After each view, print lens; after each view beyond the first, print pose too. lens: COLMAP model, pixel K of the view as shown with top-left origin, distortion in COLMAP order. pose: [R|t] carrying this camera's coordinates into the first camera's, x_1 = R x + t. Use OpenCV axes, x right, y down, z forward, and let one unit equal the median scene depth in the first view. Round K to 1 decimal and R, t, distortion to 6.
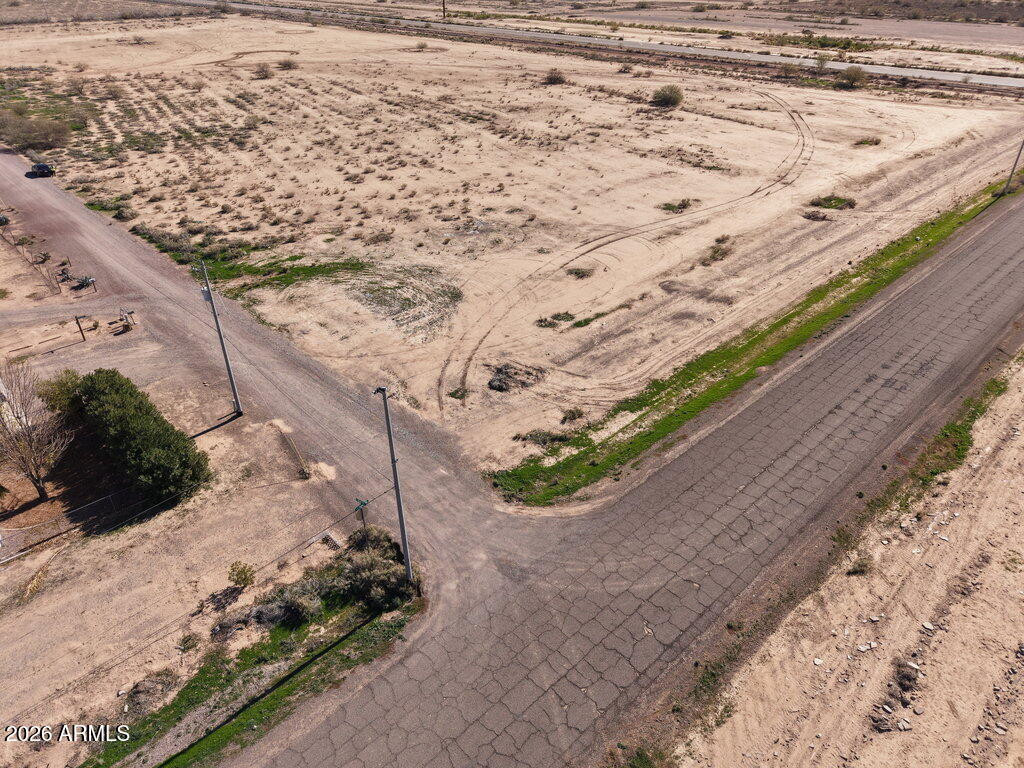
lens RADIAL K [[686.4, 0, 508.7], [0, 686.4, 383.3], [0, 0, 1]] dist [0.024608, -0.021552]
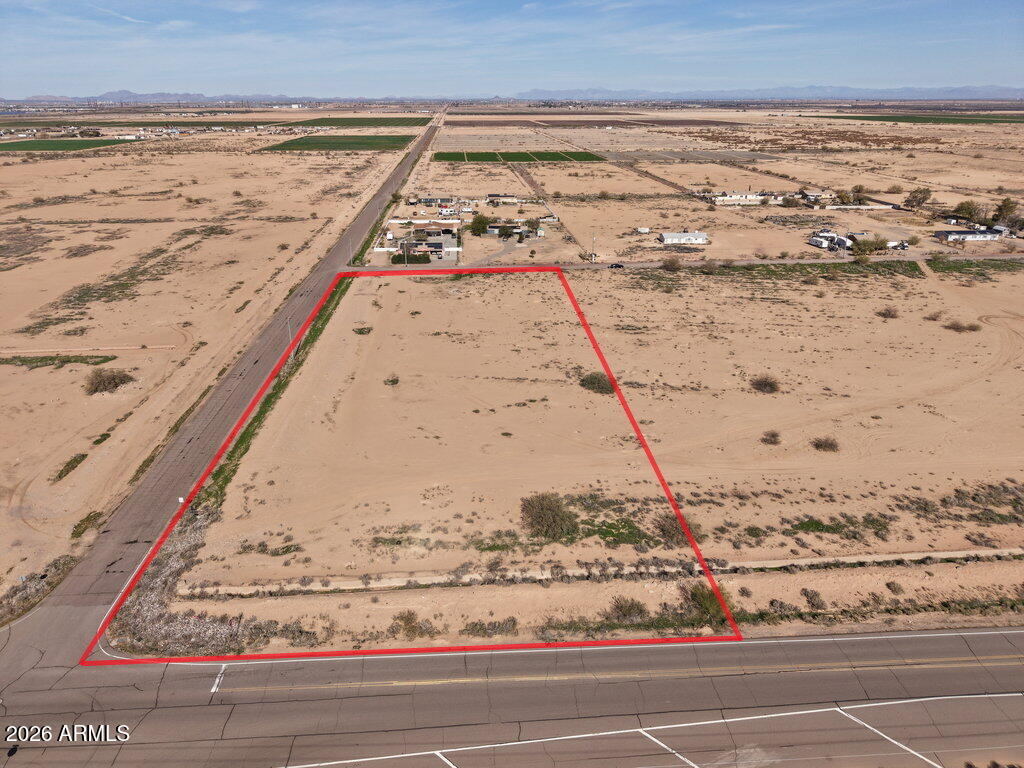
lens RADIAL K [[686.4, 0, 506.3], [0, 686.4, 379.9], [0, 0, 1]] dist [0.024608, -0.021552]
pose [[-0.639771, 0.289450, -0.711977, 1.983994], [-0.406976, 0.658248, 0.633309, -1.917281], [0.651969, 0.694930, -0.303329, 2.325512]]
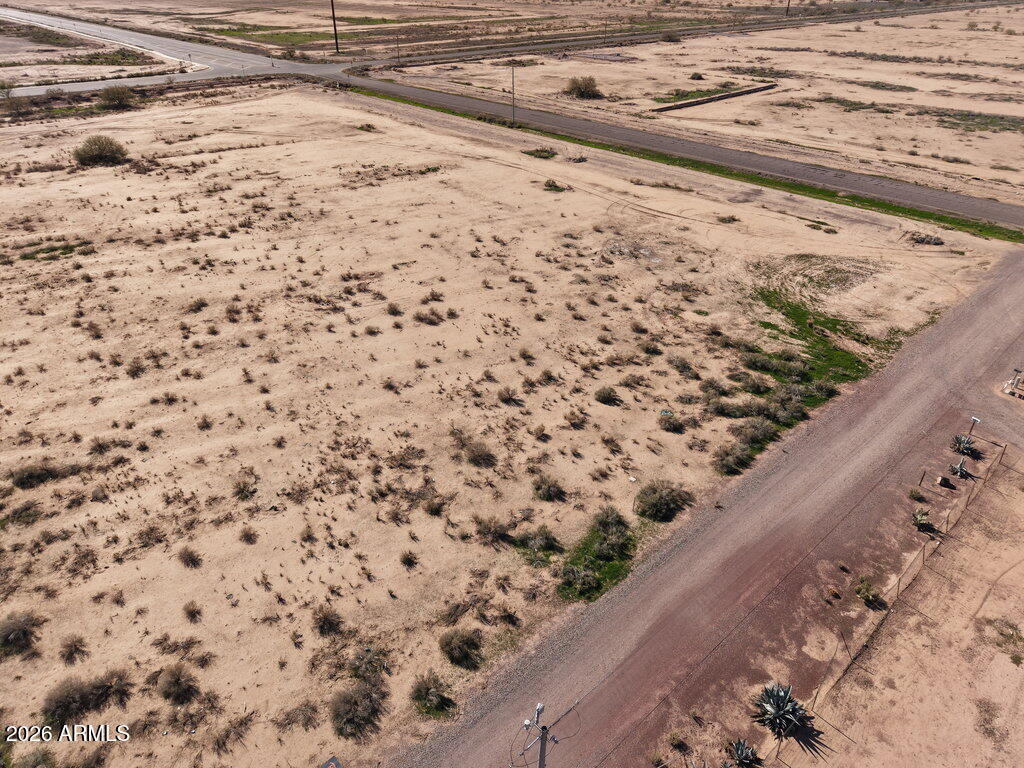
lens RADIAL K [[686.4, 0, 508.3], [0, 686.4, 383.6], [0, 0, 1]] dist [0.024608, -0.021552]
pose [[0.023794, -0.520649, 0.853439, -1.006544], [0.524937, 0.733031, 0.432558, -0.619657], [-0.850808, 0.437710, 0.290750, 0.988940]]
